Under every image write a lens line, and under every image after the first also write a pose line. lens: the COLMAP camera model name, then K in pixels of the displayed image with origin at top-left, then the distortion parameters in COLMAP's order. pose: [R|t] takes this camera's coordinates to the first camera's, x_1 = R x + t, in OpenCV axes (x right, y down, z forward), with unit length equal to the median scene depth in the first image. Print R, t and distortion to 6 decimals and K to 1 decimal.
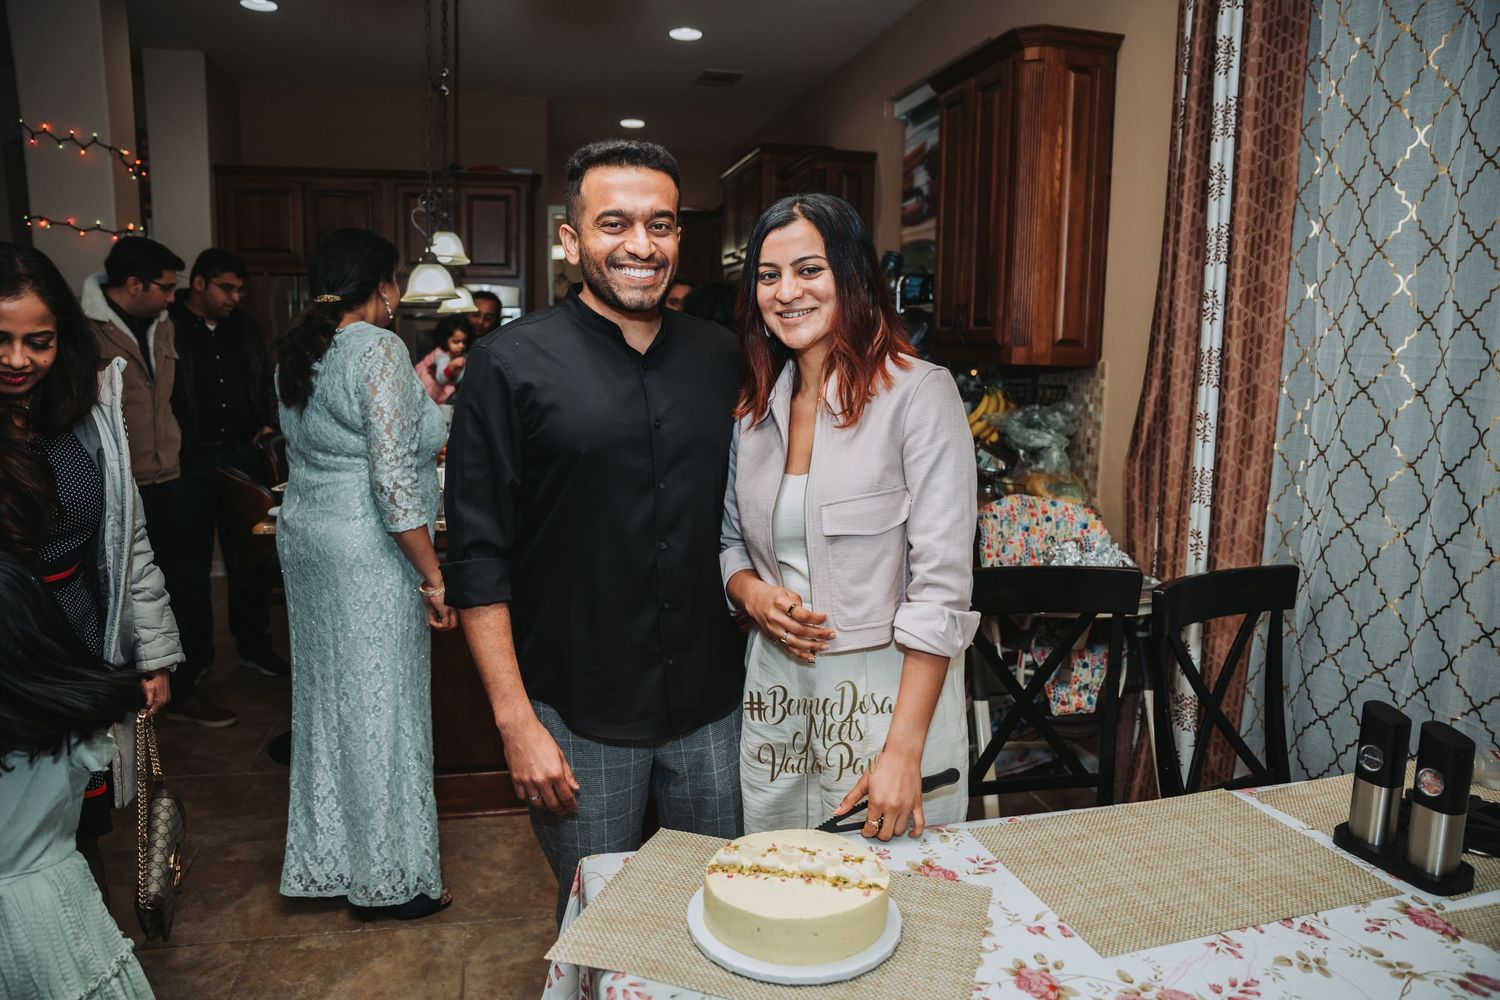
lens RADIAL K [[1230.7, 0, 826.6], [0, 1230.7, 503.9], [0, 0, 1]] dist [-0.102120, 0.315572]
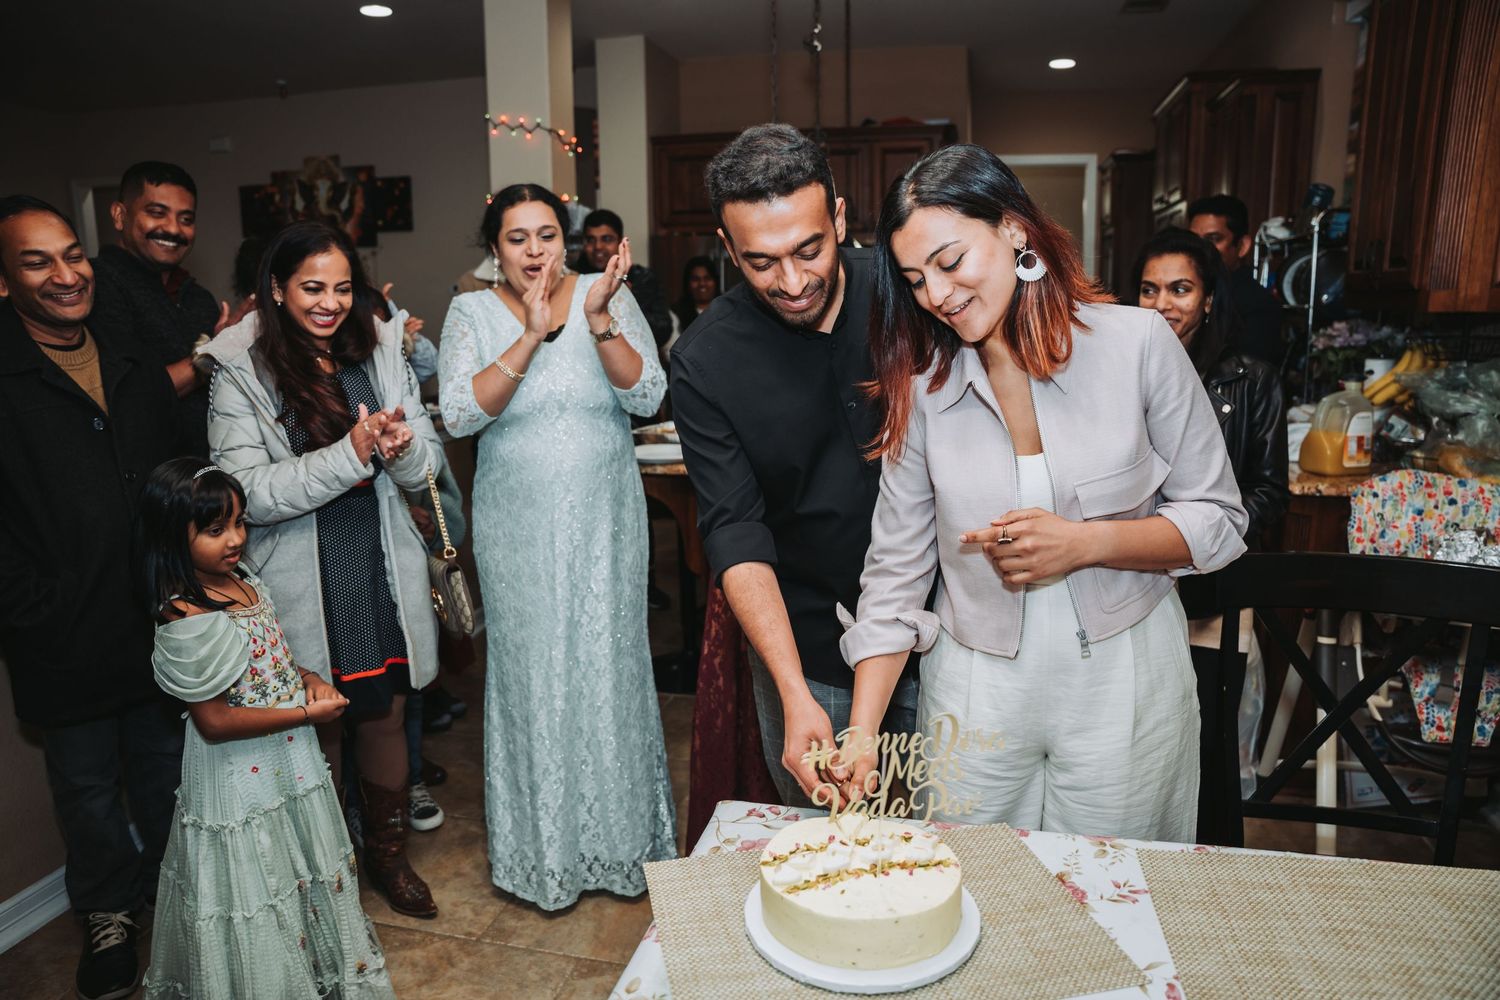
lens RADIAL K [[1230.7, 0, 826.6], [0, 1230.7, 503.9], [0, 0, 1]] dist [-0.102120, 0.315572]
pose [[0.895134, 0.063562, -0.441243, 0.160282], [-0.051557, 0.997902, 0.039156, 0.003163], [0.442806, -0.012301, 0.896533, 0.084955]]
